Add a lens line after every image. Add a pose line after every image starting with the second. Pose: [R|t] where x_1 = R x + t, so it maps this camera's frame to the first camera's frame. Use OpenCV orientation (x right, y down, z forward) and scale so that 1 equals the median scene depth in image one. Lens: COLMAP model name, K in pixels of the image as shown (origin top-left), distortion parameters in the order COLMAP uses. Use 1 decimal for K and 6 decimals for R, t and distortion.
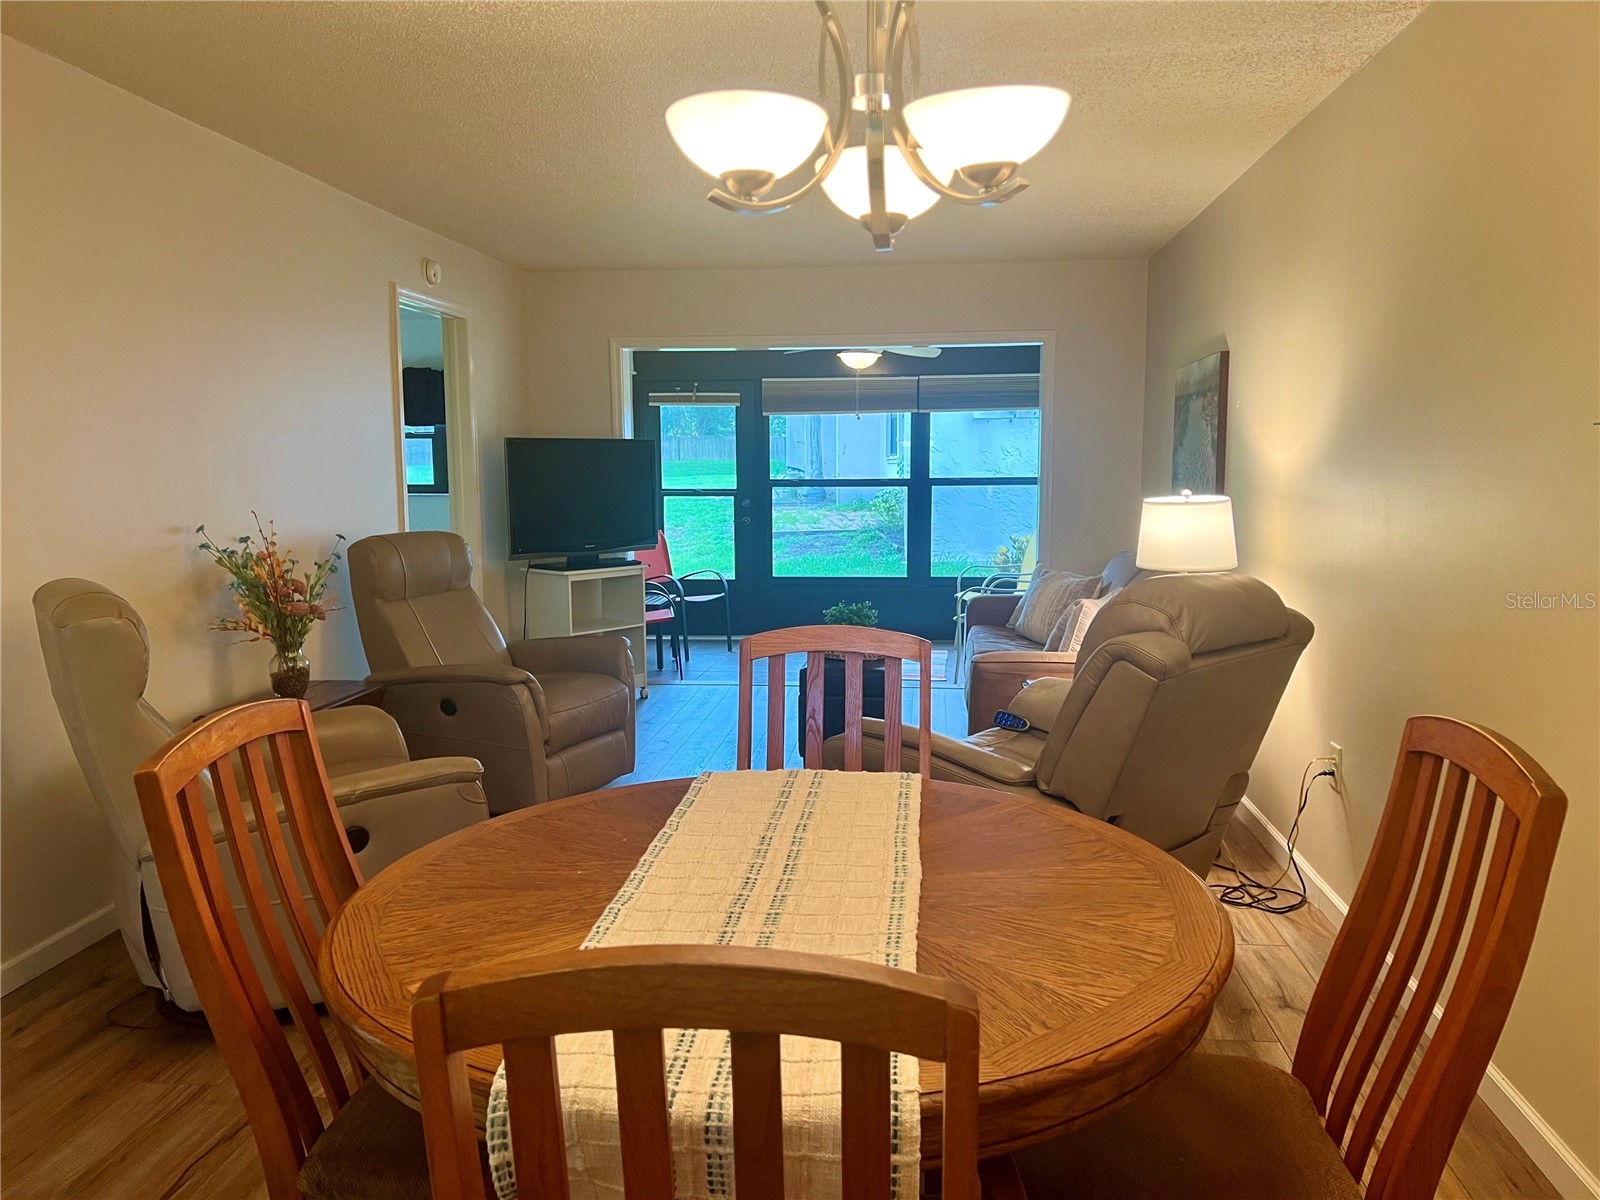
lens RADIAL K [[1205.7, 0, 798.7], [0, 1205.7, 603.8], [0, 0, 1]] dist [0.007575, 0.000188]
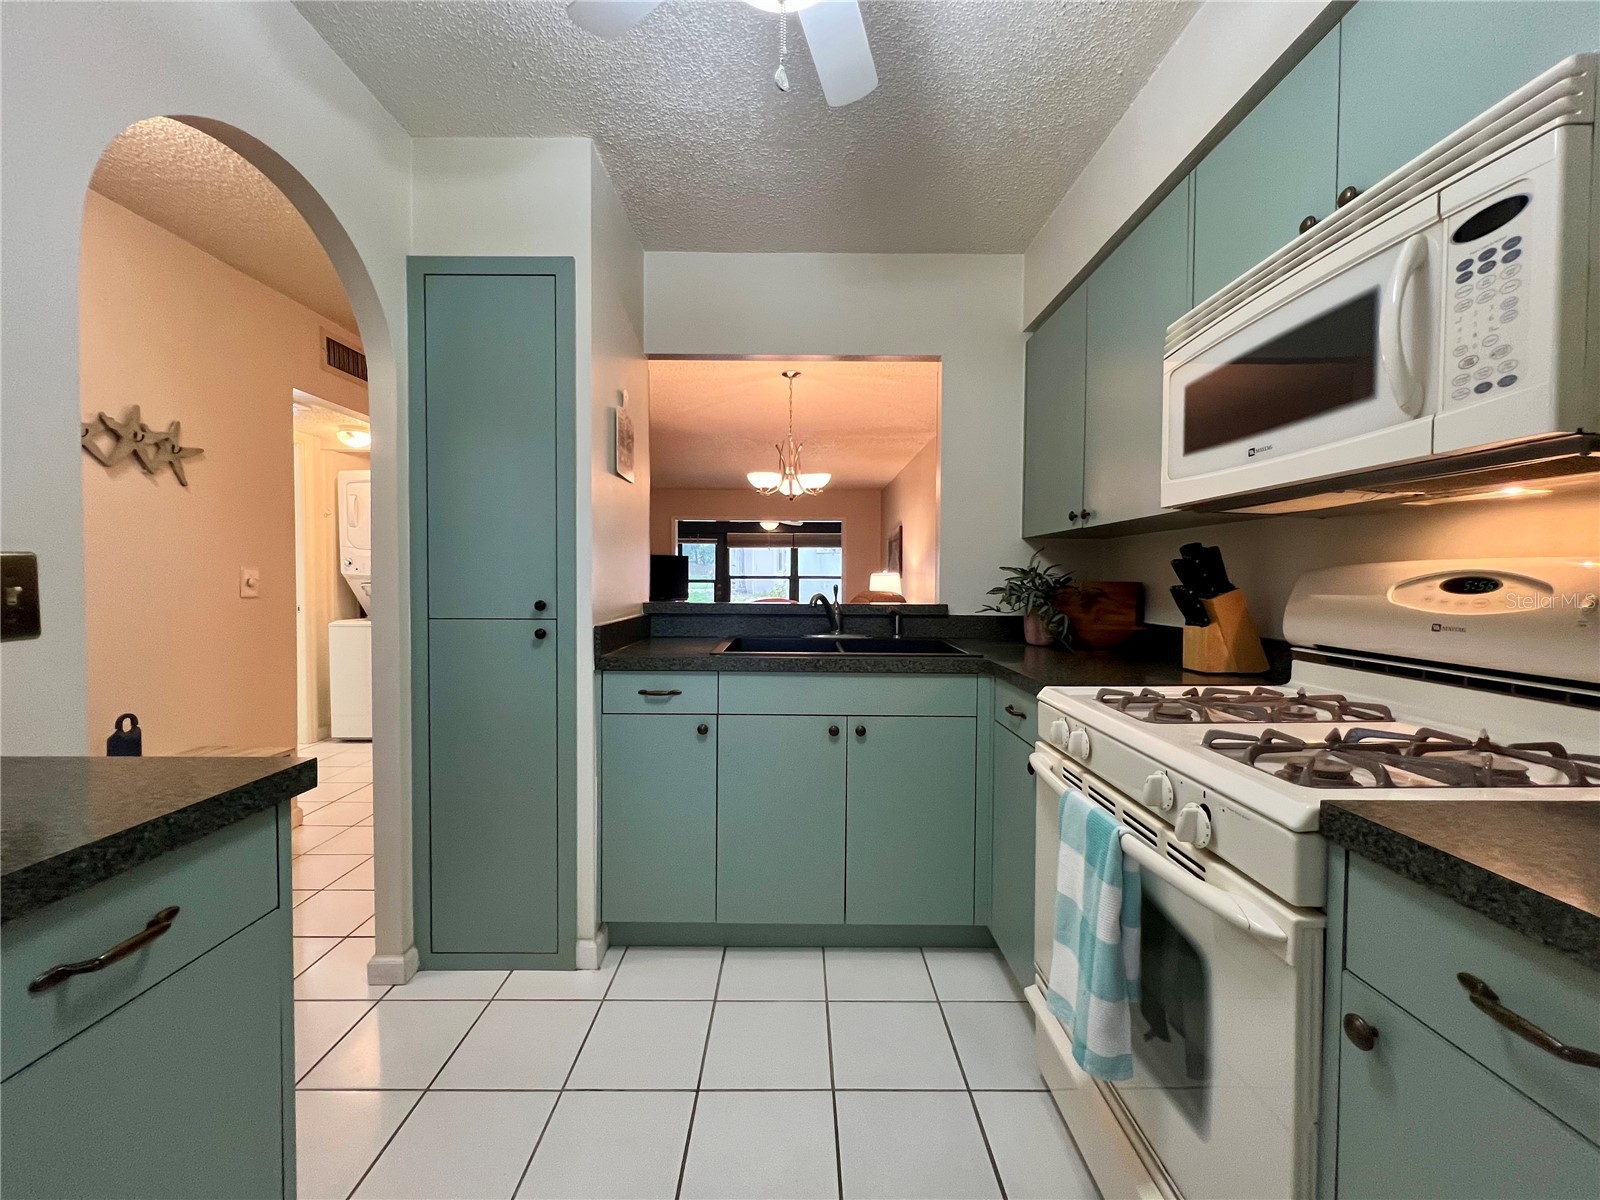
lens RADIAL K [[641.0, 0, 801.7], [0, 641.0, 594.9], [0, 0, 1]] dist [-0.000288, -0.000002]
pose [[0.993037, 0.007868, 0.117543, -0.042419], [0.003002, 0.995753, -0.092015, 0.065875], [-0.117767, 0.091728, 0.988796, -0.326480]]
